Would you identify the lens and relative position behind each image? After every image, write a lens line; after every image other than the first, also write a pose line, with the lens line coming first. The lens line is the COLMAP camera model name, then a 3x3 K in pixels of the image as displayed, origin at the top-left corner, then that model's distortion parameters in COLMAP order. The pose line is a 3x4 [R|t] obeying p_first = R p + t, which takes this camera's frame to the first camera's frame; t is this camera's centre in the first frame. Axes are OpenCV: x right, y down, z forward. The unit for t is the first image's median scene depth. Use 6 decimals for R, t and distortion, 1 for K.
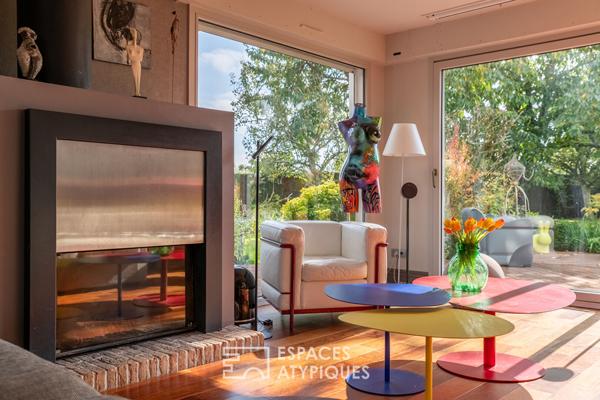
lens RADIAL K [[560.1, 0, 300.0], [0, 560.1, 200.0], [0, 0, 1]] dist [-0.004295, 0.002062]
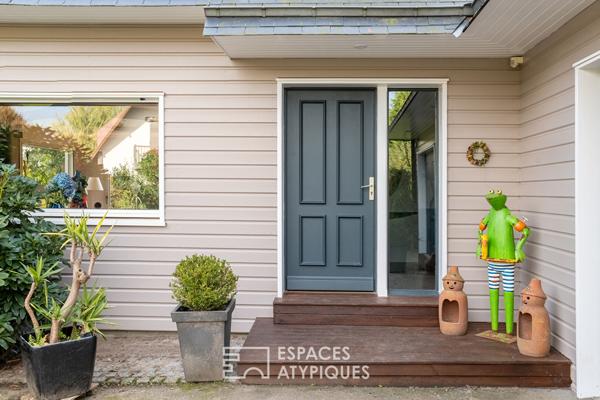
lens RADIAL K [[560.1, 0, 300.0], [0, 560.1, 200.0], [0, 0, 1]] dist [-0.004295, 0.002062]
pose [[0.785492, -0.008805, 0.618809, -0.671976], [-0.003174, 0.999828, 0.018256, -0.094345], [-0.618864, -0.016304, 0.785329, -1.586946]]
